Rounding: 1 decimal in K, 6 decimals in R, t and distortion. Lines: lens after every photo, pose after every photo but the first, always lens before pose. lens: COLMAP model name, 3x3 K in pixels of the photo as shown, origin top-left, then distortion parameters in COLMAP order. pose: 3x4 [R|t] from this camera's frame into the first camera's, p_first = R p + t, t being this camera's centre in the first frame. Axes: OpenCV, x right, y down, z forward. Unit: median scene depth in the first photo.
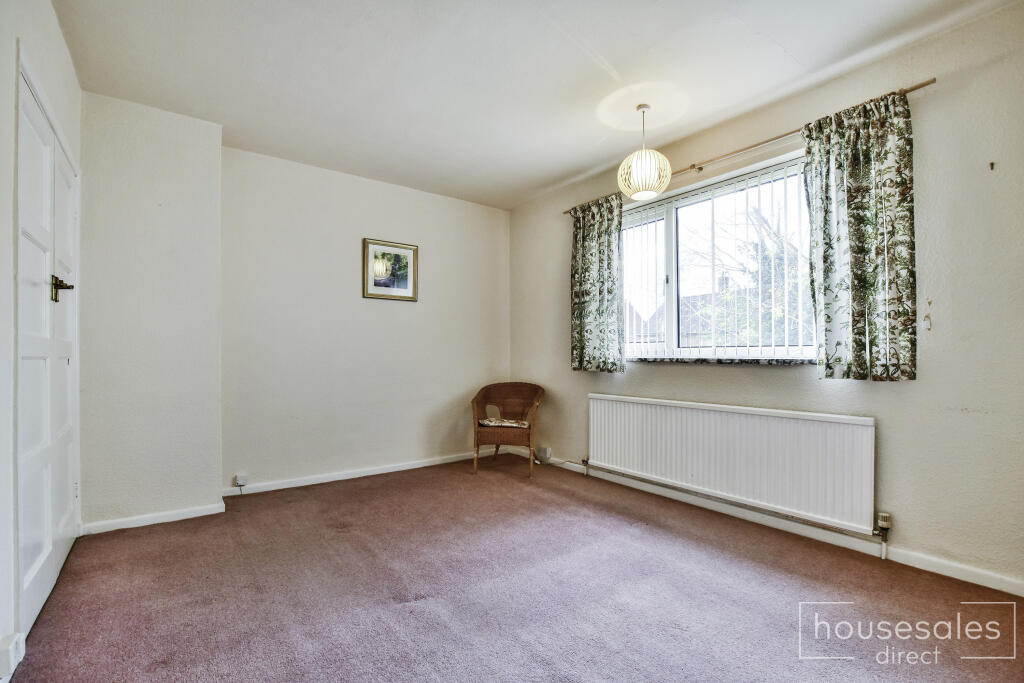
lens RADIAL K [[465.7, 0, 513.1], [0, 465.7, 350.7], [0, 0, 1]] dist [-0.000610, 0.000815]
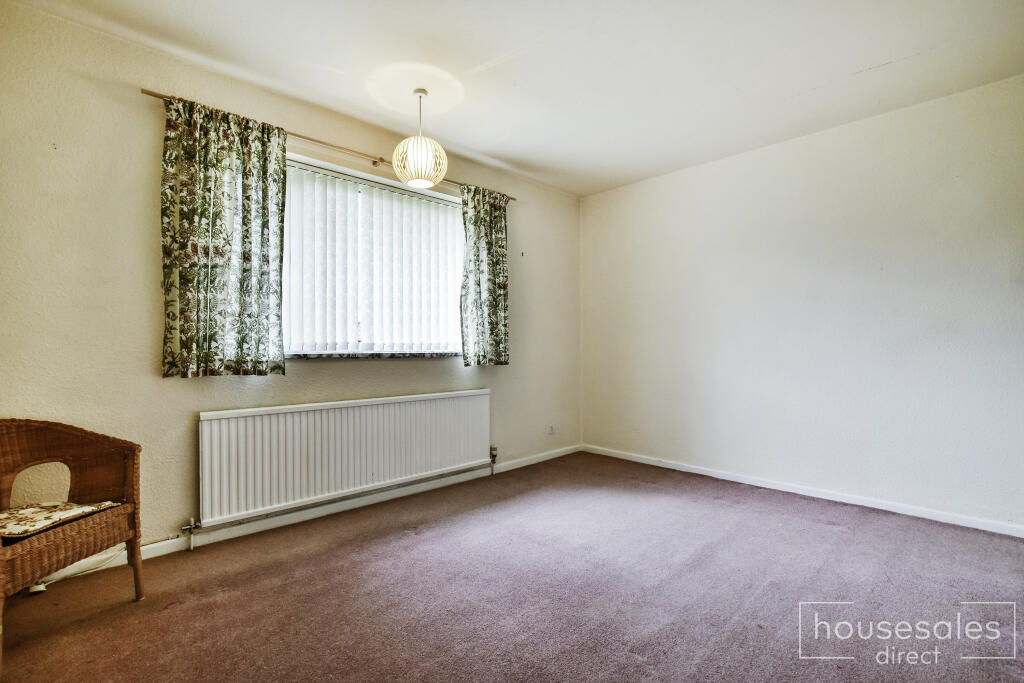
lens RADIAL K [[465.7, 0, 513.0], [0, 465.7, 342.1], [0, 0, 1]] dist [-0.000610, 0.000815]
pose [[-0.103604, 0.014499, 0.994513, -0.627493], [-0.004699, 0.999875, -0.015067, 0.006172], [-0.994608, -0.006234, -0.103523, 0.826374]]
